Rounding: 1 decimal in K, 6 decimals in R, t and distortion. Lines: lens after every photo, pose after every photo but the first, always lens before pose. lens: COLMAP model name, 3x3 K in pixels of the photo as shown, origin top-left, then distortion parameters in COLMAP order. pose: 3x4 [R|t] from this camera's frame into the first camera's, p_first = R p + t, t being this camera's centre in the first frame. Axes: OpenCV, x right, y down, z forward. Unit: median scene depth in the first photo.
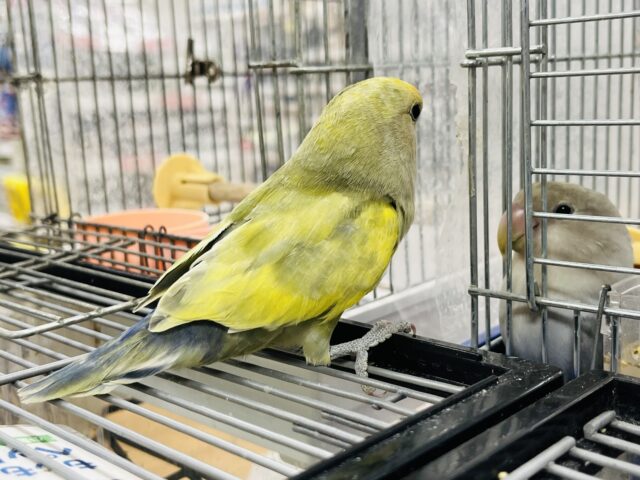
lens RADIAL K [[843.0, 0, 320.0], [0, 843.0, 240.0], [0, 0, 1]] dist [0.182872, -0.603211]
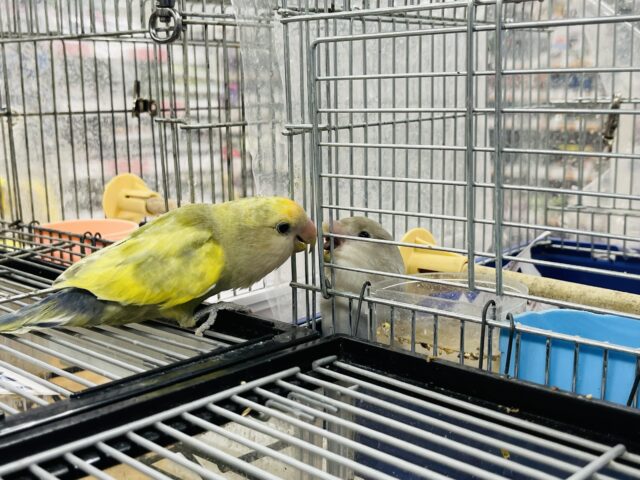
lens RADIAL K [[843.0, 0, 320.0], [0, 843.0, 240.0], [0, 0, 1]] dist [0.182872, -0.603211]
pose [[0.999564, 0.028089, 0.009095, 0.175159], [-0.028024, 0.999581, -0.007221, -0.006726], [-0.009294, 0.006963, 0.999933, -0.384492]]
